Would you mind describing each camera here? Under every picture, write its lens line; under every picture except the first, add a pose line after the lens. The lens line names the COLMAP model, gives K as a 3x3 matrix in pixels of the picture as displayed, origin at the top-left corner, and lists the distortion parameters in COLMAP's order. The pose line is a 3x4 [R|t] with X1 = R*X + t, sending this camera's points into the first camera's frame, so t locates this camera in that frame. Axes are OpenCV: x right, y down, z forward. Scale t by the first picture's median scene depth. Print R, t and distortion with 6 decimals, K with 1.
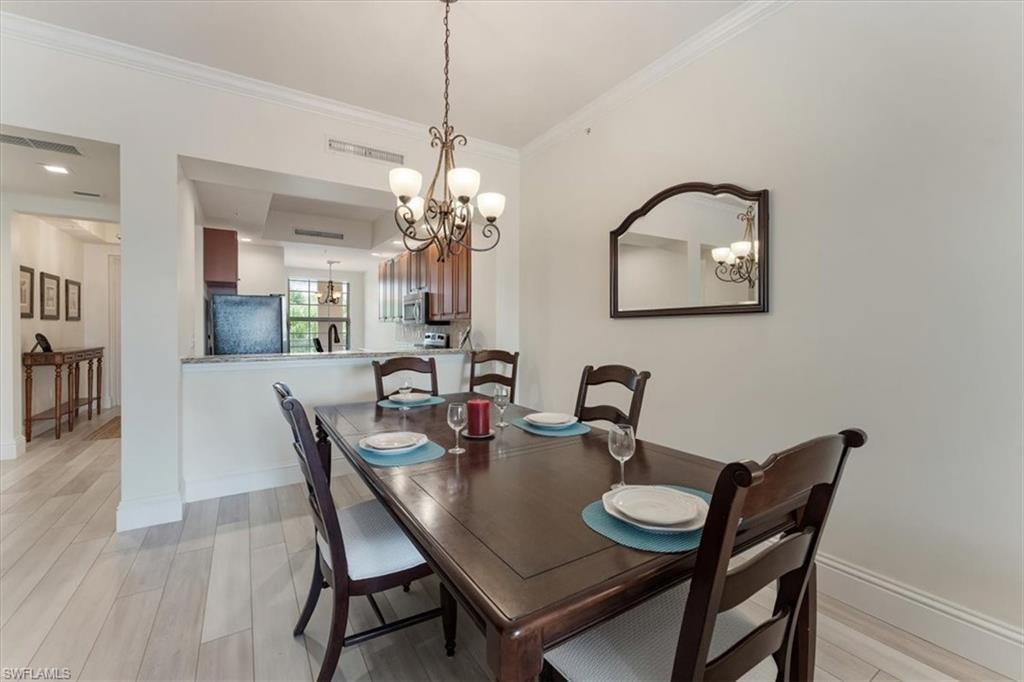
lens RADIAL K [[416.1, 0, 511.1], [0, 416.1, 338.4], [0, 0, 1]] dist [-0.000276, -0.000169]
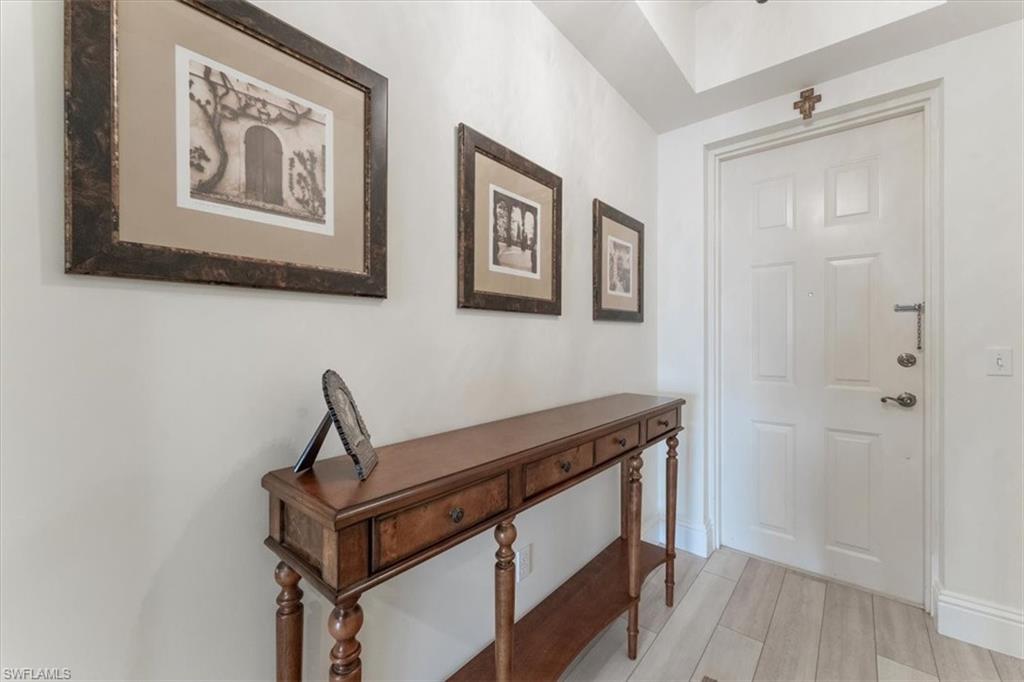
lens RADIAL K [[416.1, 0, 511.1], [0, 416.1, 338.4], [0, 0, 1]] dist [-0.000276, -0.000169]
pose [[0.298733, -0.010201, -0.954282, -0.722668], [-0.020866, 0.999634, -0.017218, -0.019111], [0.954109, 0.025056, 0.298411, 0.788841]]
